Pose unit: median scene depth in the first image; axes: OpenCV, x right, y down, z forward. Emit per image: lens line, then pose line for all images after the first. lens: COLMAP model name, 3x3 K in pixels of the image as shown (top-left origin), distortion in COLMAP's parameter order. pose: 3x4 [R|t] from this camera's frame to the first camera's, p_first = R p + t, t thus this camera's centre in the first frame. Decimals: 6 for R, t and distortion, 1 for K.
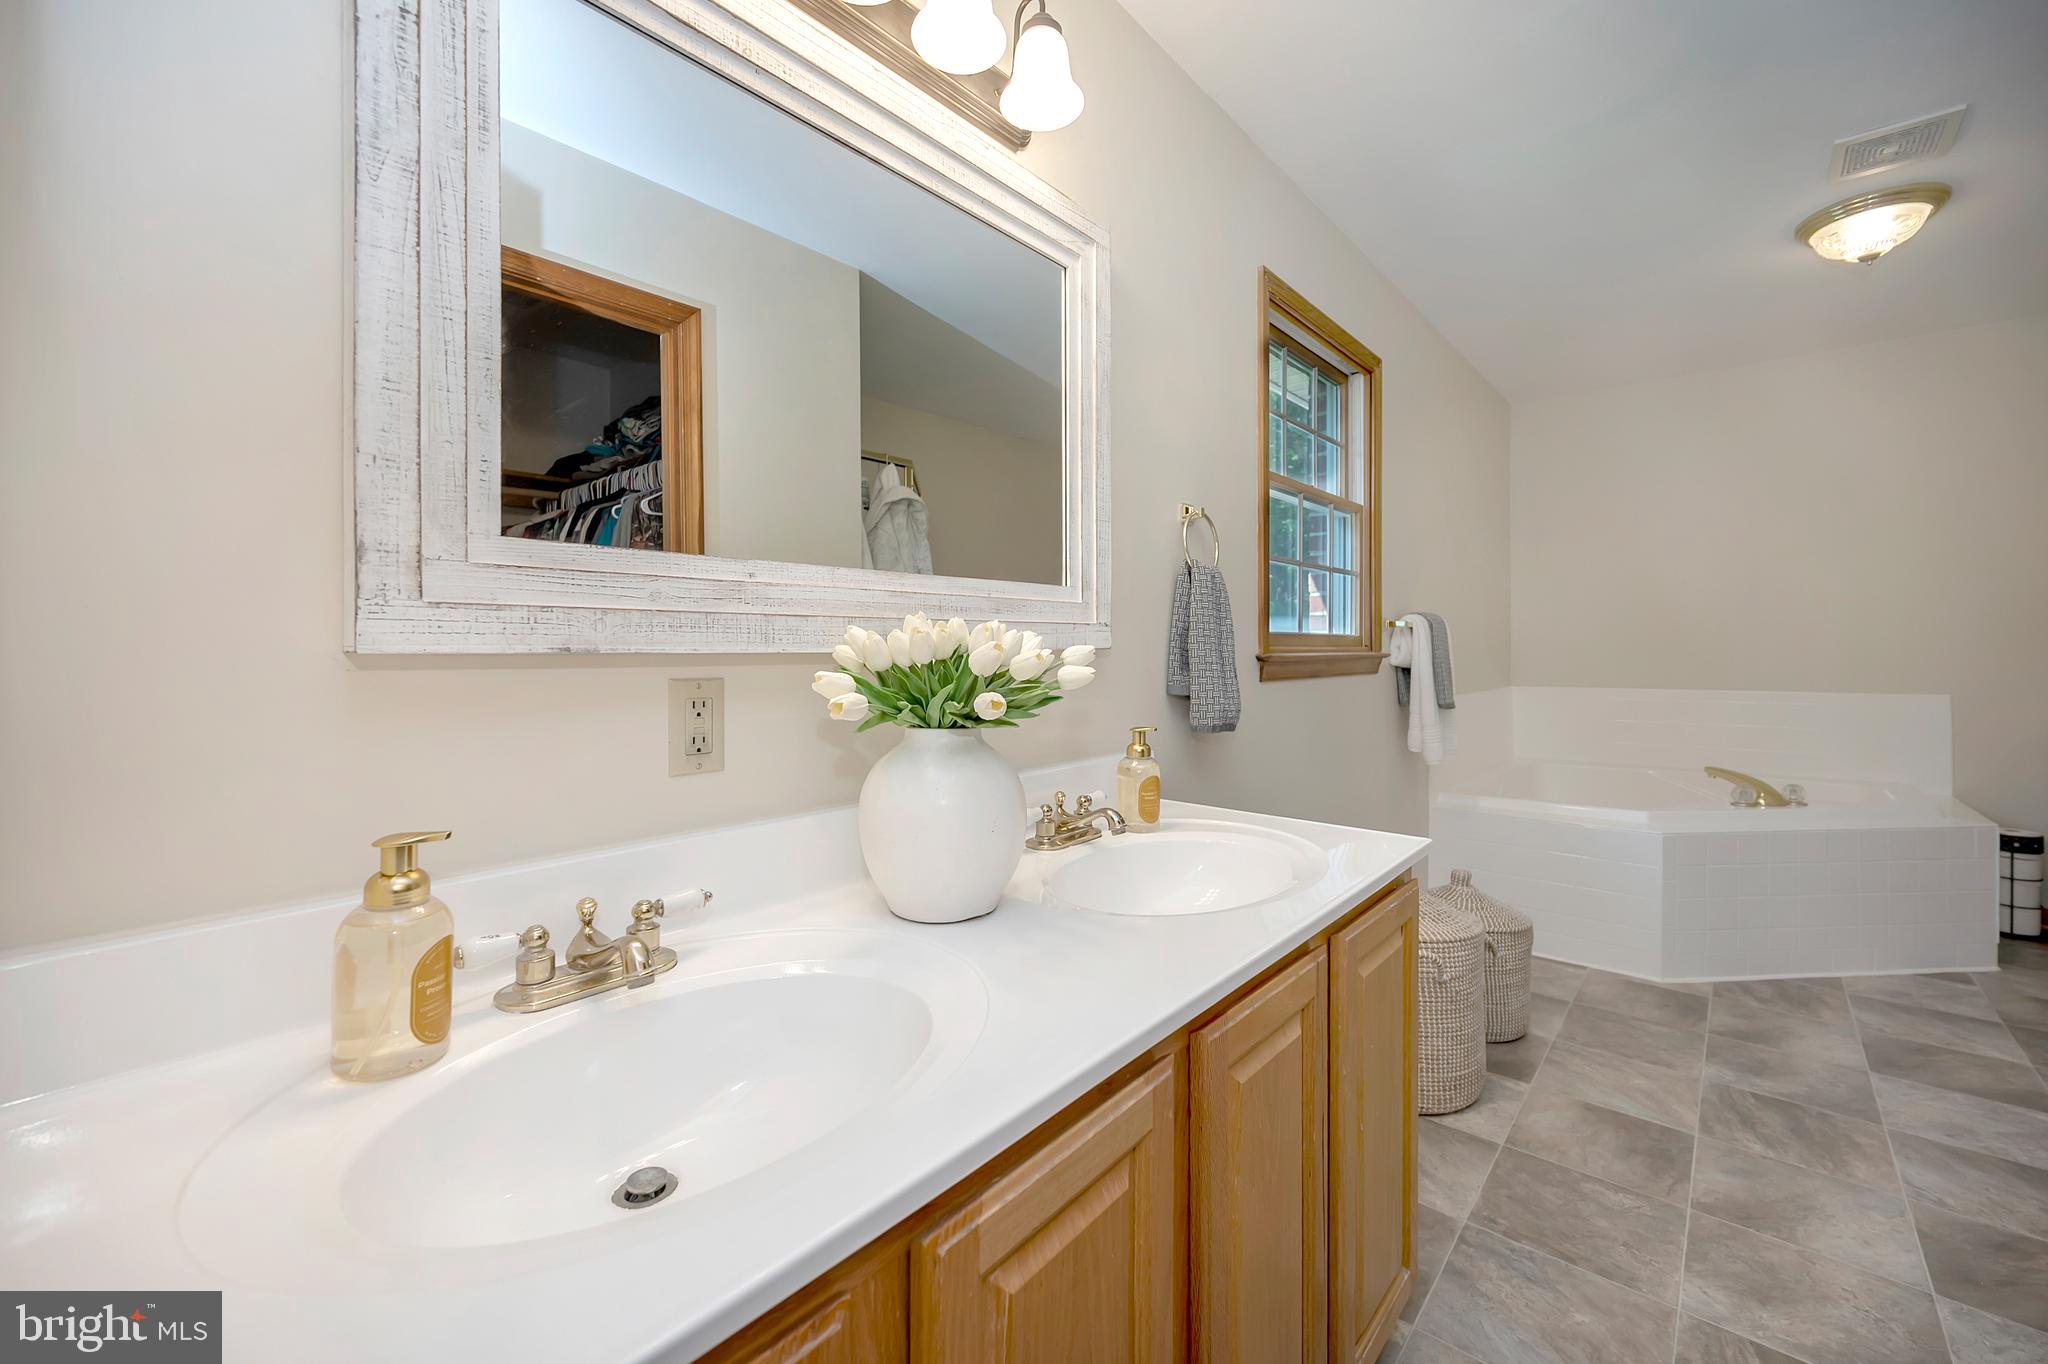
lens RADIAL K [[824.2, 0, 1023.0], [0, 824.2, 648.9], [0, 0, 1]] dist [-0.000509, -0.000002]
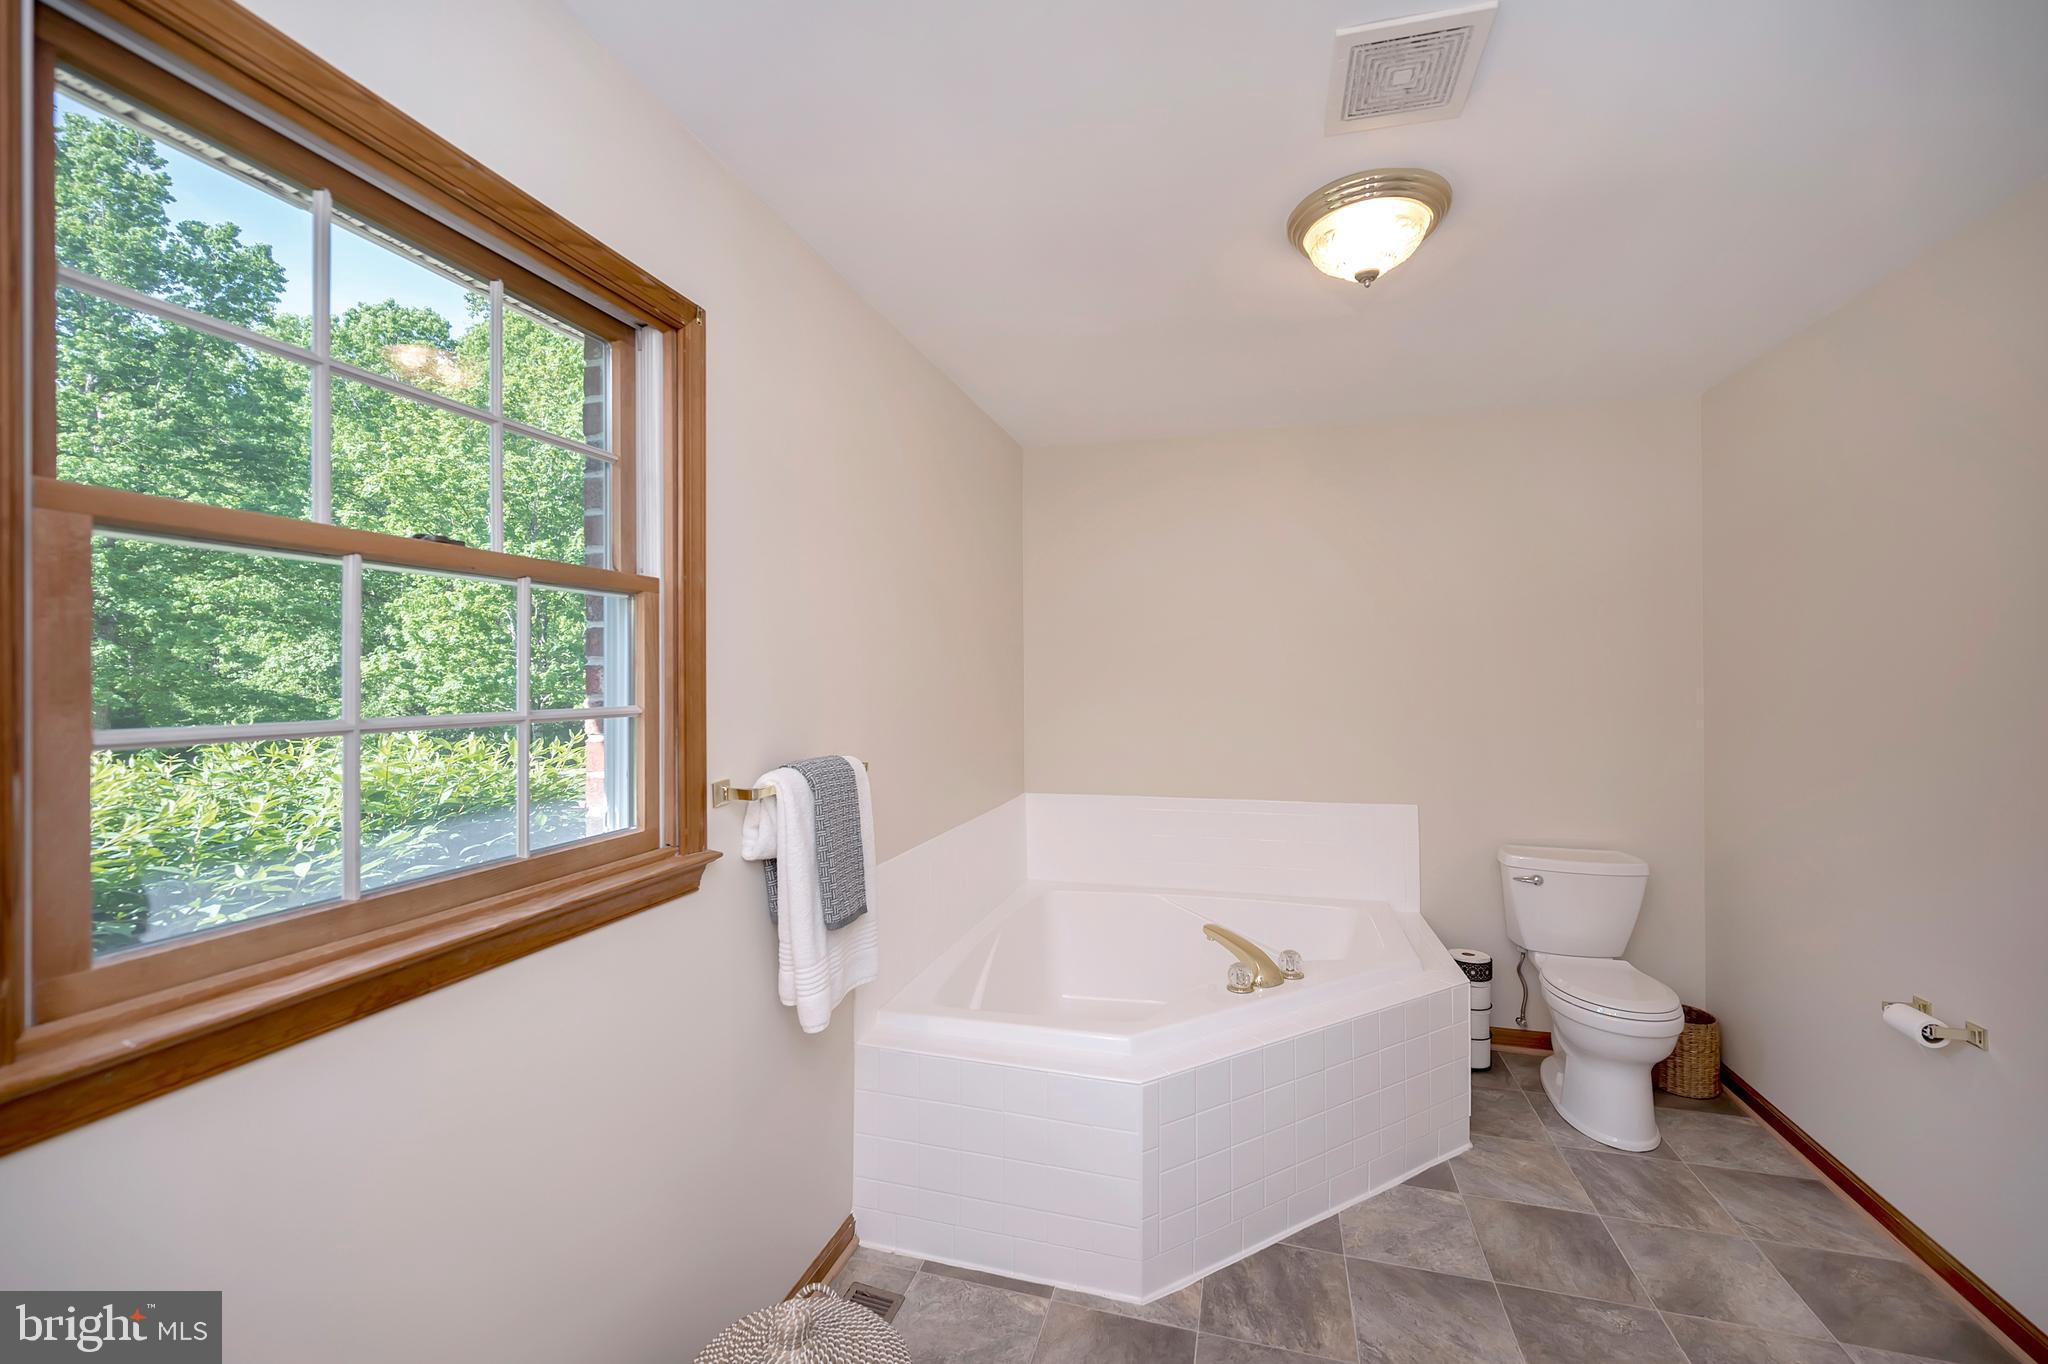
lens RADIAL K [[846.7, 0, 1024.0], [0, 846.7, 682.0], [0, 0, 1]] dist [-0.001111, -0.000074]
pose [[0.901487, -0.002014, 0.432801, 0.385949], [0.004346, 0.999981, -0.004400, -0.103841], [-0.432784, 0.005847, 0.901479, 0.410965]]
